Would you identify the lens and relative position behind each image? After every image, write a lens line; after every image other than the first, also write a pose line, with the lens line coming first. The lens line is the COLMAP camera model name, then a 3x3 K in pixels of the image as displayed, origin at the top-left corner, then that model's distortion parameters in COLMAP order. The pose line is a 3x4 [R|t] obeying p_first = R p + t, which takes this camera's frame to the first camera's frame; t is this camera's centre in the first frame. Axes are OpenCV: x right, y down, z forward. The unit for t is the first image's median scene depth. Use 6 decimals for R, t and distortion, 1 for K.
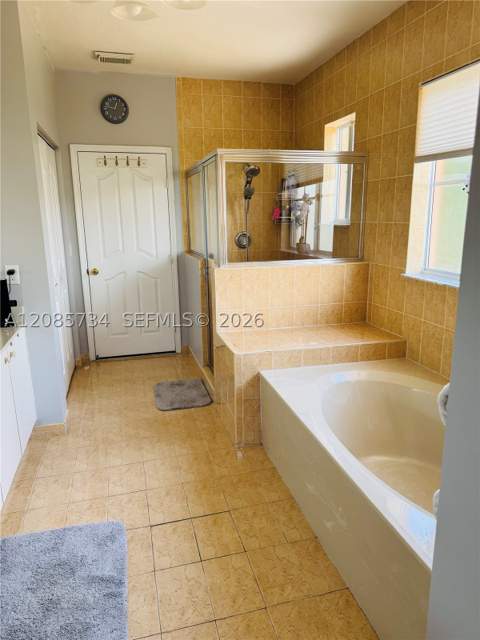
lens RADIAL K [[444.7, 0, 240.0], [0, 444.7, 320.0], [0, 0, 1]] dist [0.082865, -0.097073]
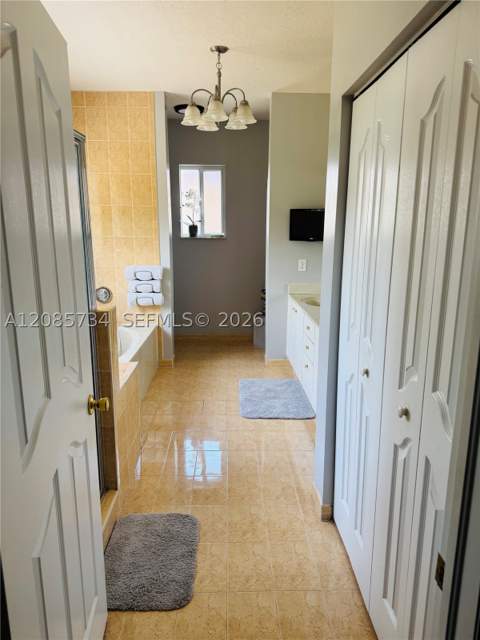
lens RADIAL K [[442.5, 0, 237.3], [0, 442.5, 320.5], [0, 0, 1]] dist [0.075178, -0.100172]
pose [[-0.972745, -0.044431, 0.227581, -0.376081], [0.057438, 0.904713, 0.422132, -0.351543], [-0.224652, 0.423699, -0.877503, 1.438704]]
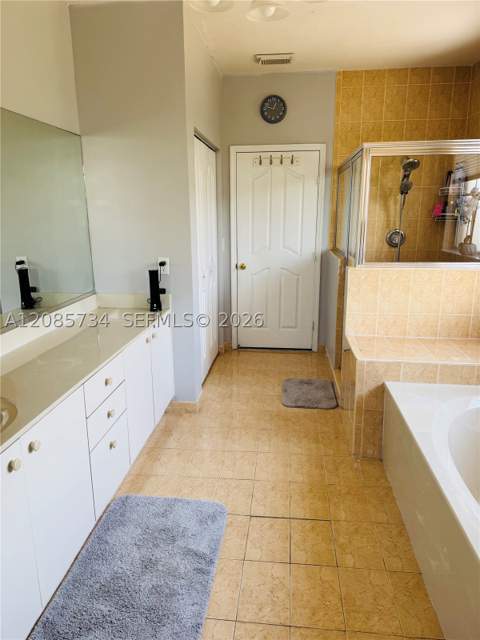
lens RADIAL K [[442.5, 0, 237.3], [0, 442.5, 320.5], [0, 0, 1]] dist [0.075178, -0.100172]
pose [[0.931487, 0.089662, -0.352551, 0.059287], [-0.085804, 0.995957, 0.026589, -0.007742], [0.353509, 0.005483, 0.935415, 0.019669]]
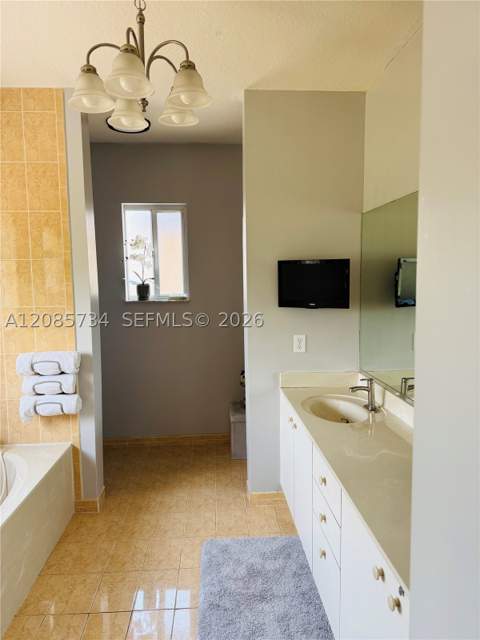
lens RADIAL K [[442.5, 0, 237.3], [0, 442.5, 320.5], [0, 0, 1]] dist [0.075178, -0.100172]
pose [[-0.979966, 0.004367, 0.199118, -0.310634], [0.068518, 0.946126, 0.316467, -0.254293], [-0.187008, 0.323770, -0.927470, 0.973910]]
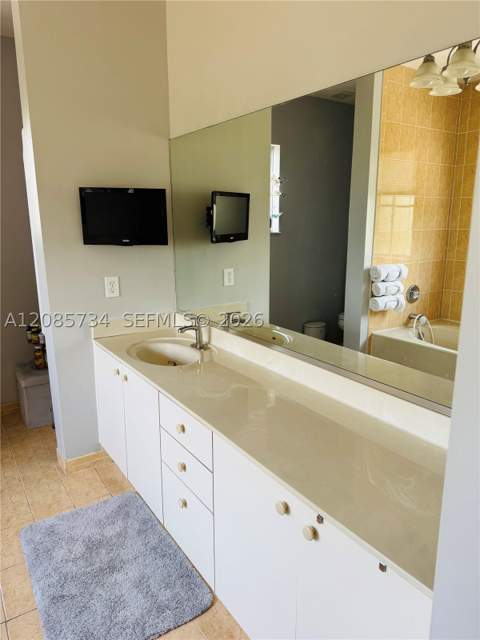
lens RADIAL K [[442.5, 0, 237.3], [0, 442.5, 320.5], [0, 0, 1]] dist [0.075178, -0.100172]
pose [[-0.947629, 0.084960, -0.307864, -0.223050], [-0.059031, 0.900764, 0.430279, -0.220584], [0.313869, 0.425919, -0.848575, 0.908131]]
